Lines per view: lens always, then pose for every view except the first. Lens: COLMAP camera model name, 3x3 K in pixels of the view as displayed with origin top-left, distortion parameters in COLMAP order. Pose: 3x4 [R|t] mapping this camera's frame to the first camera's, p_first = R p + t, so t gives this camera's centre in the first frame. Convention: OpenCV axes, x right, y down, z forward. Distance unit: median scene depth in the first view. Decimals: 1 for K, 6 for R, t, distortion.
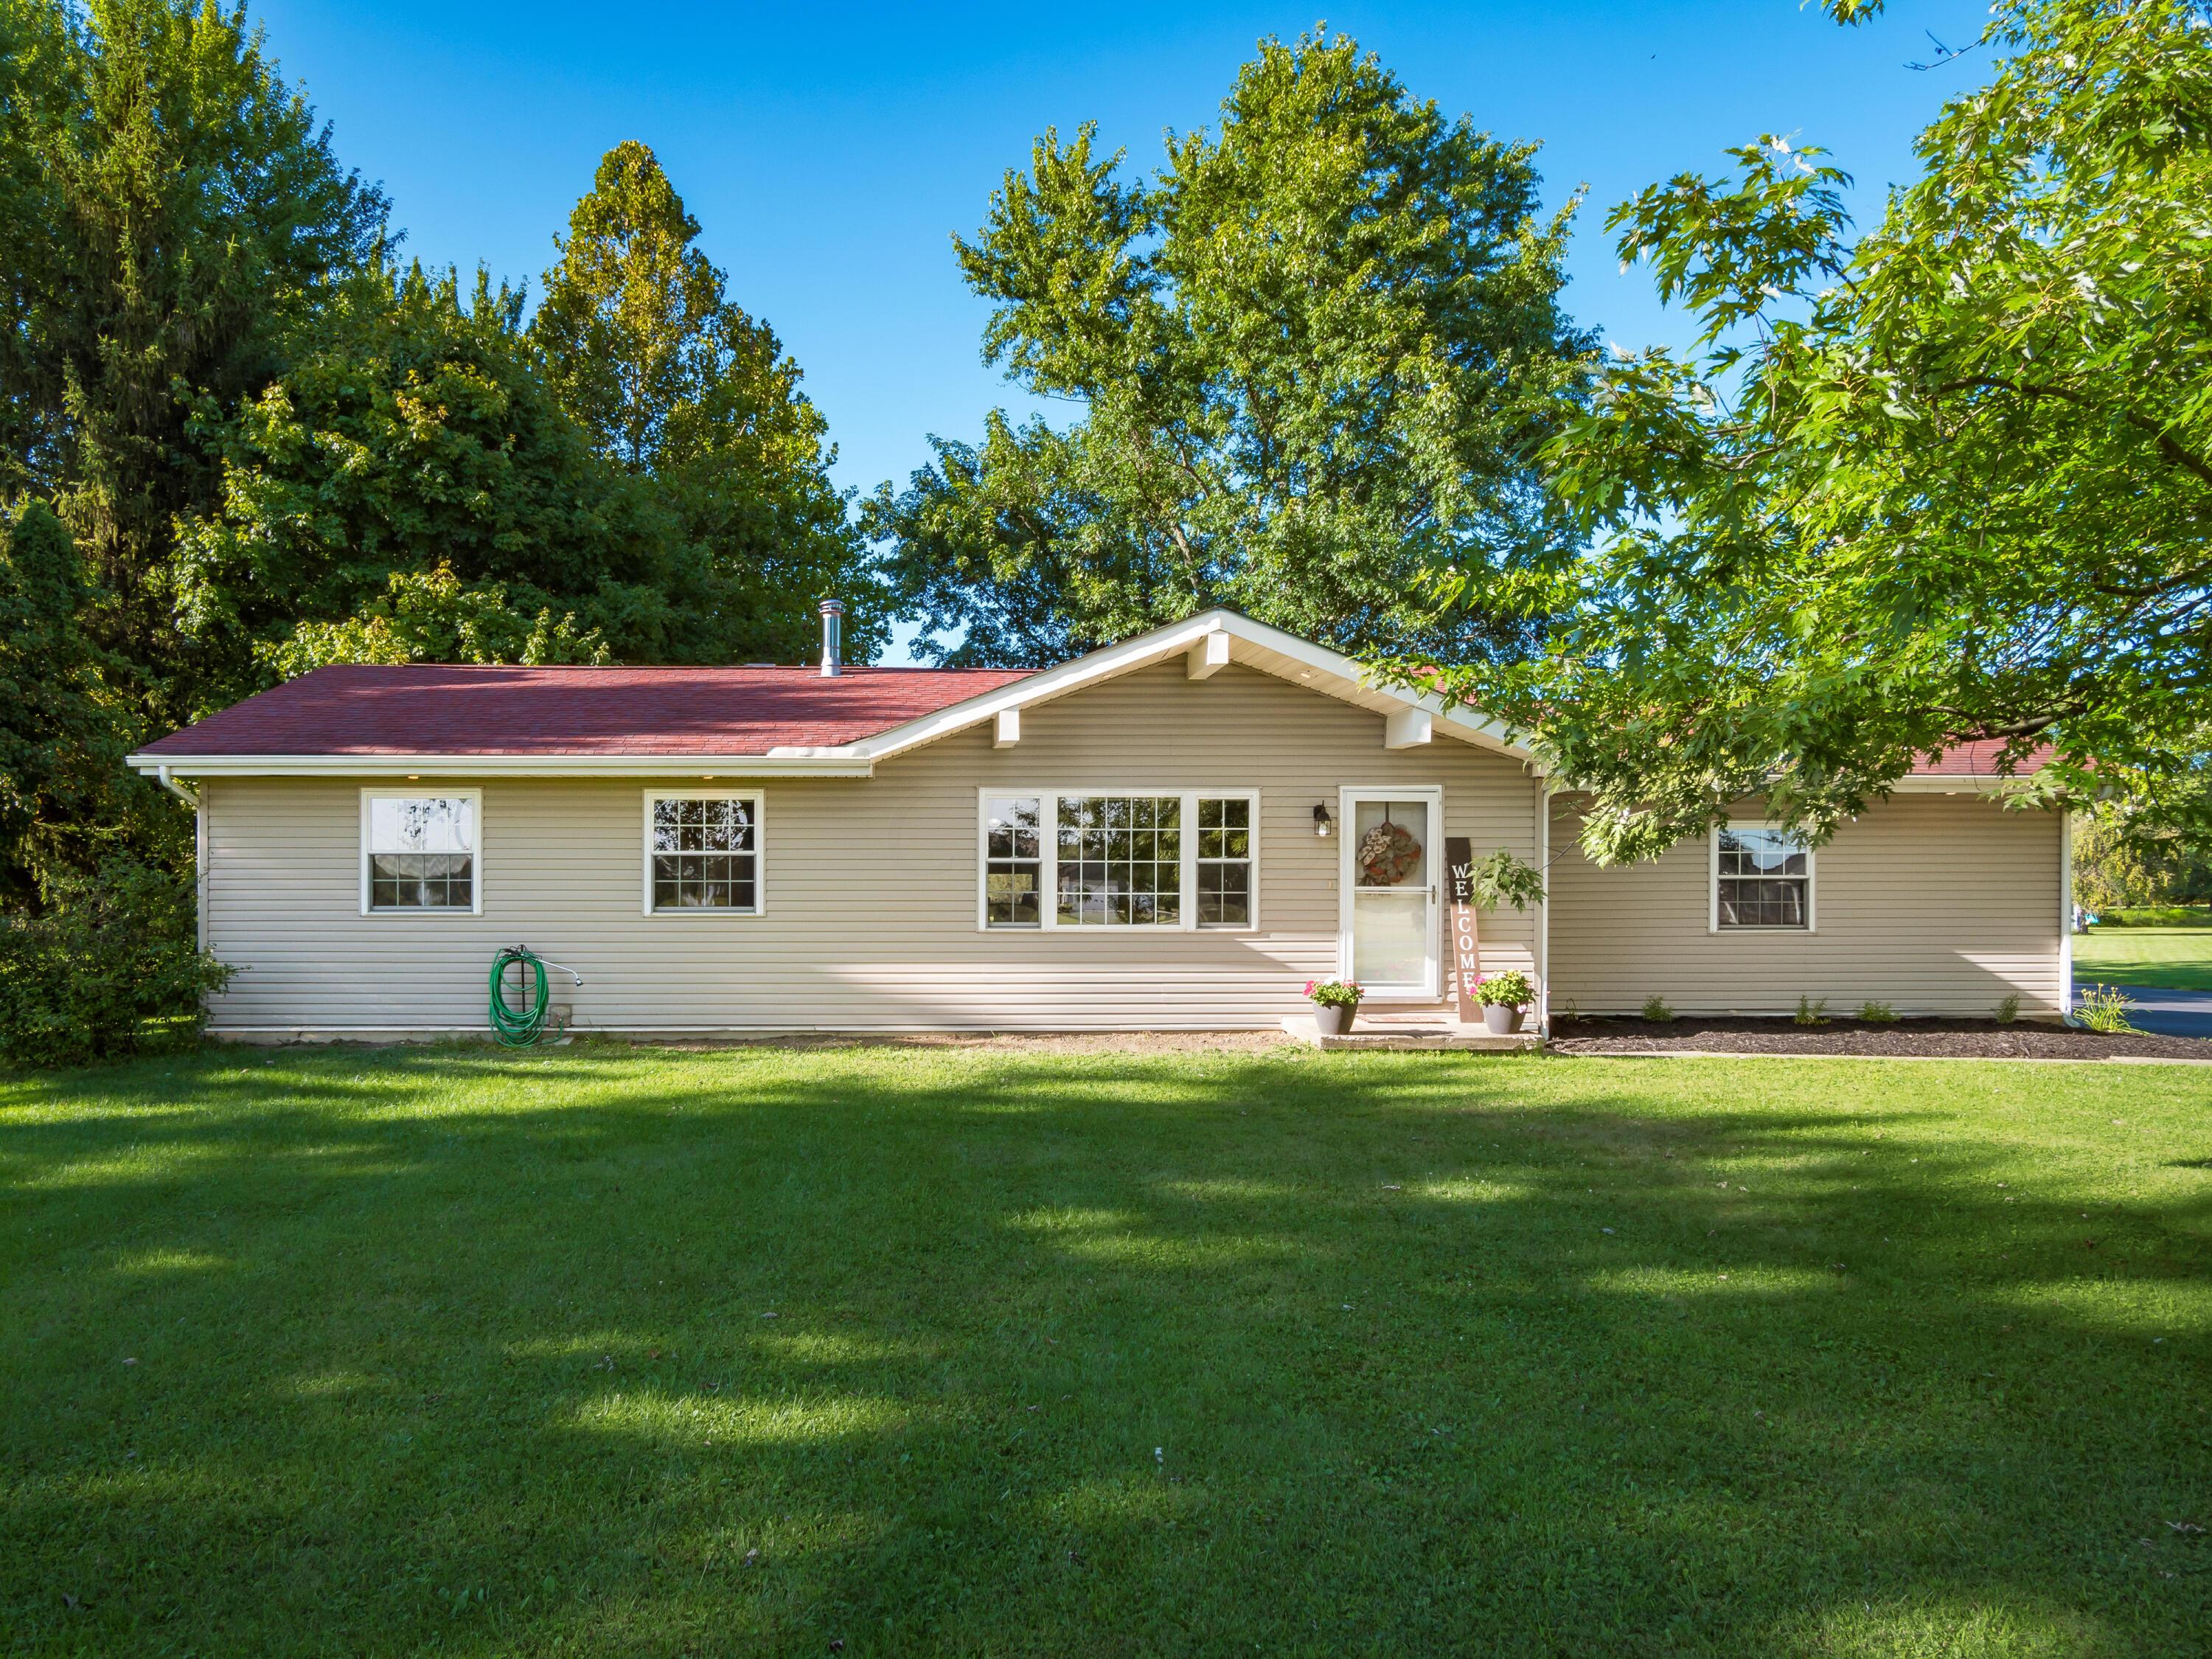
lens RADIAL K [[1396.6, 0, 1106.0], [0, 1396.6, 829.5], [0, 0, 1]] dist [-0.000949, -0.000098]
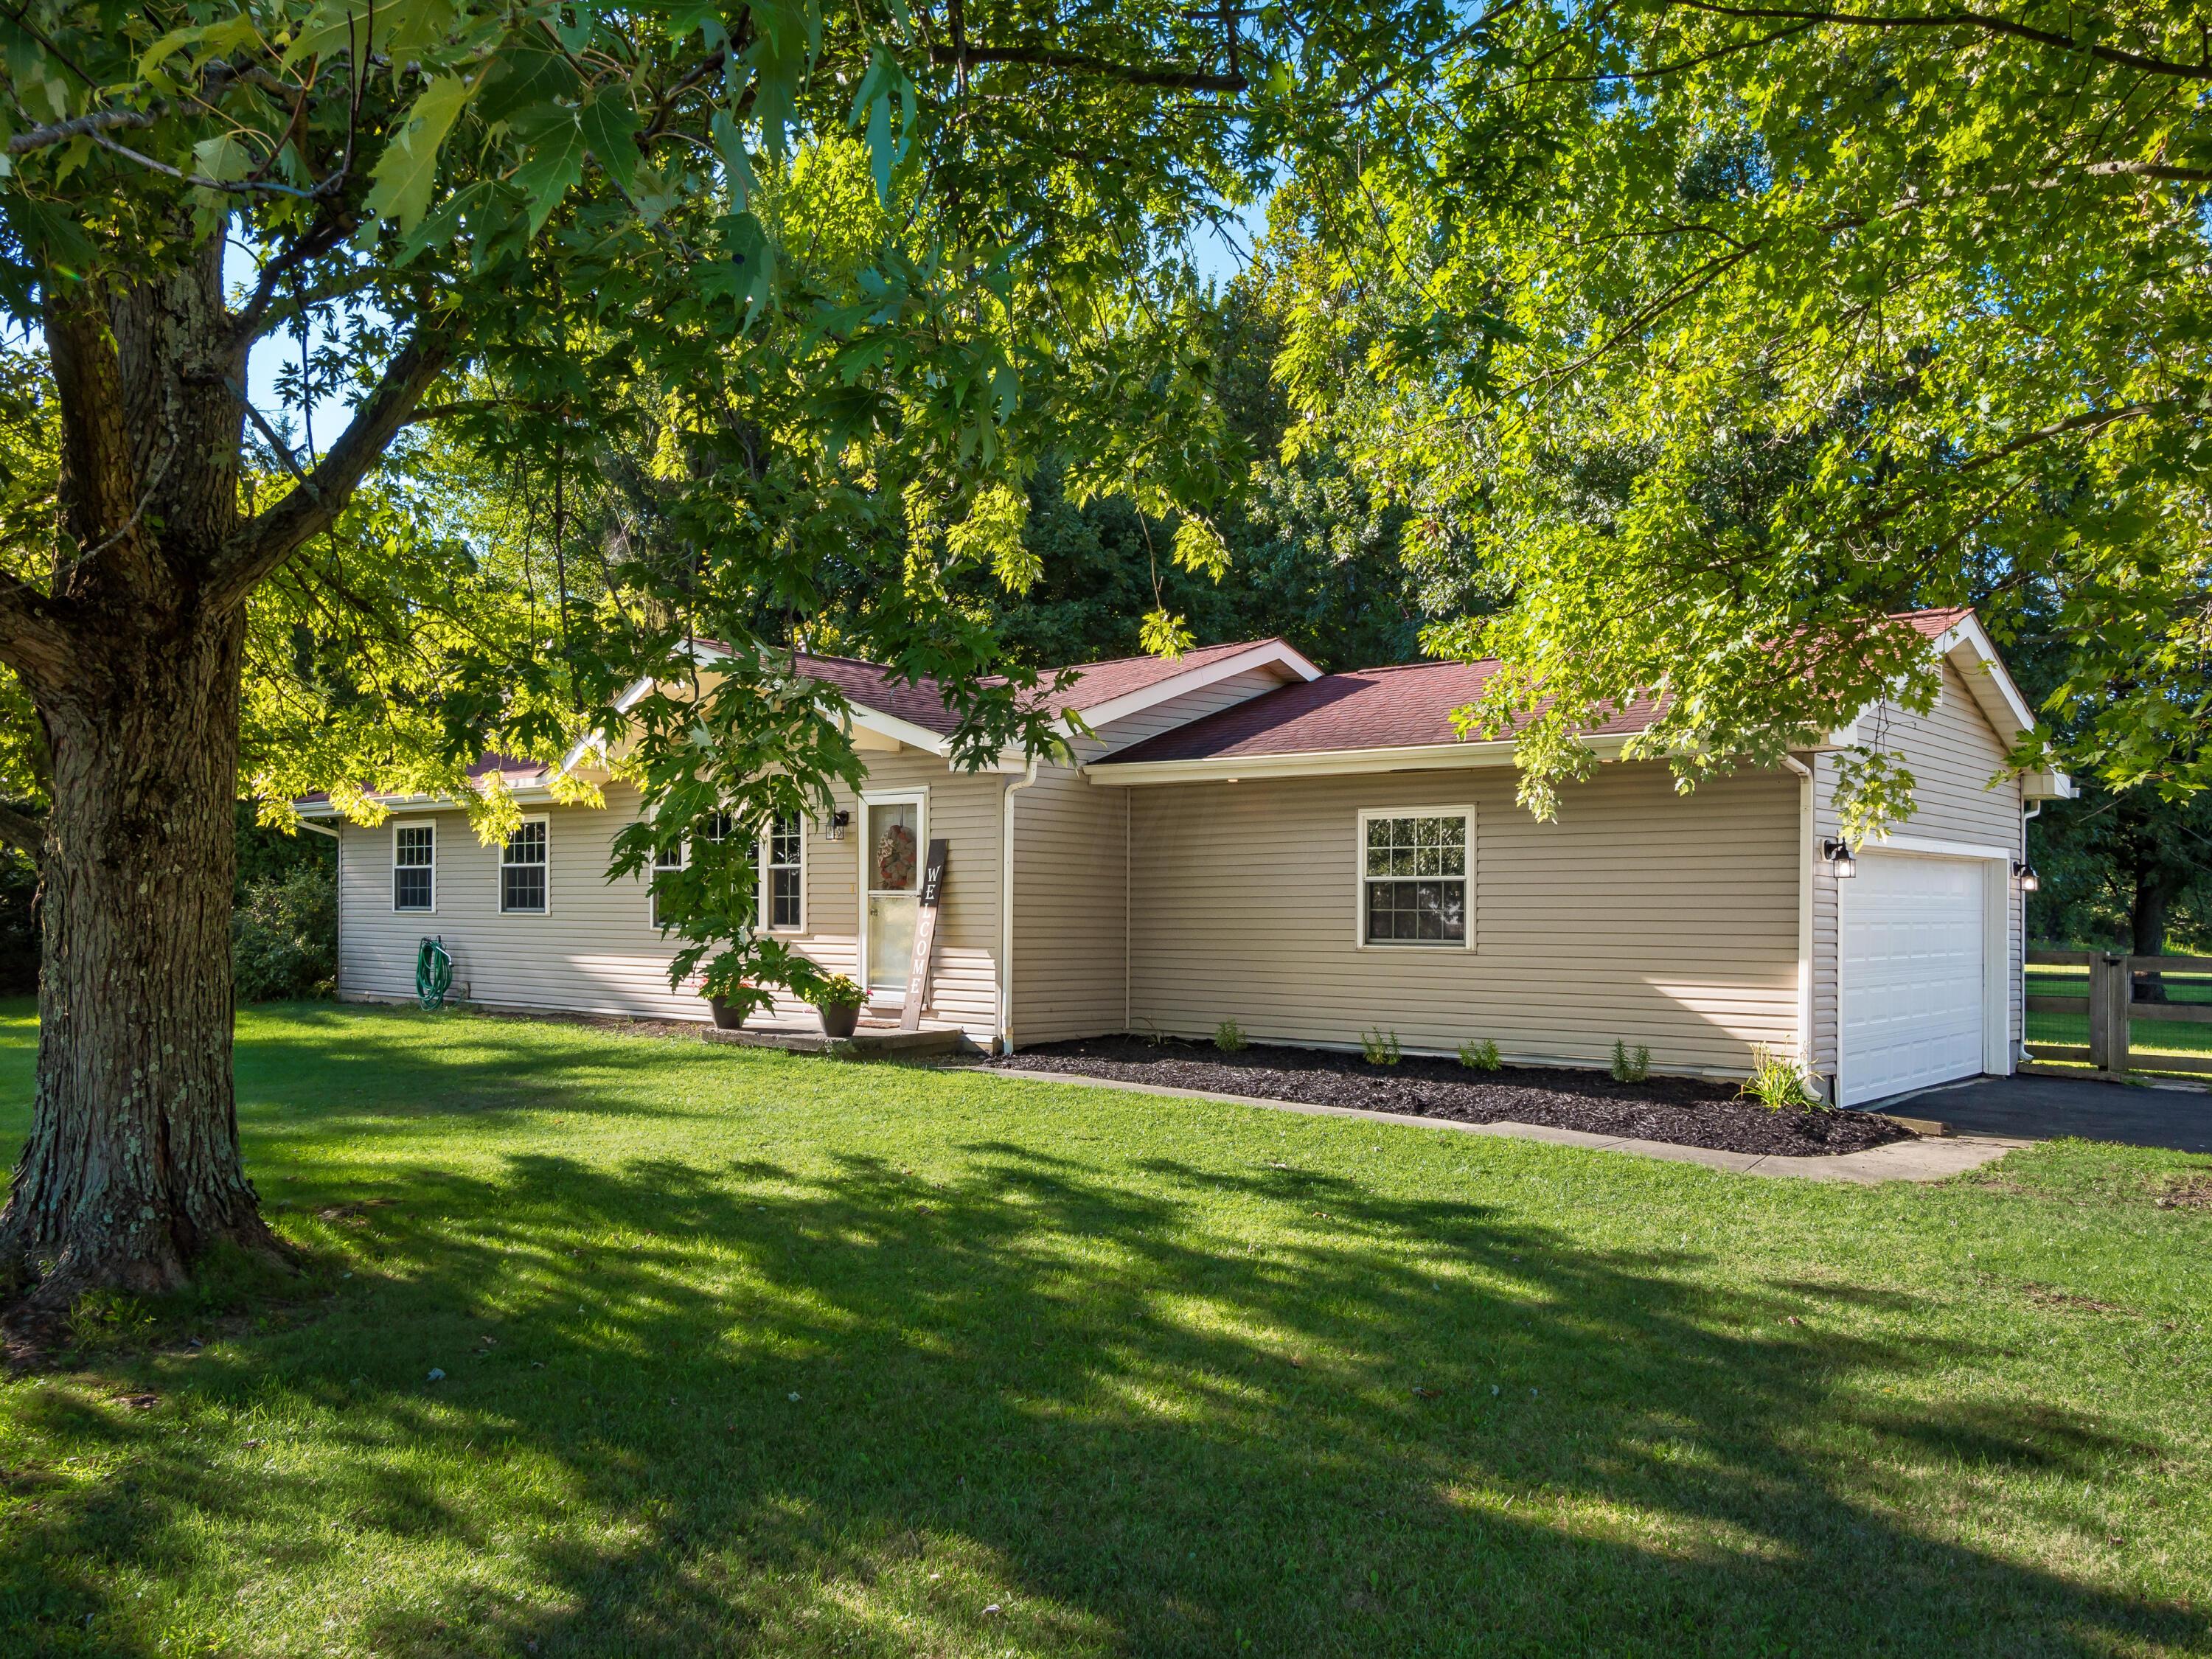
lens RADIAL K [[1675.8, 0, 1106.0], [0, 1675.8, 829.5], [0, 0, 1]] dist [-0.002890, -0.000441]
pose [[0.722131, -0.033037, -0.690968, 0.997984], [0.021872, 0.999450, -0.024927, 0.027009], [0.691411, 0.002888, 0.722456, 0.208216]]
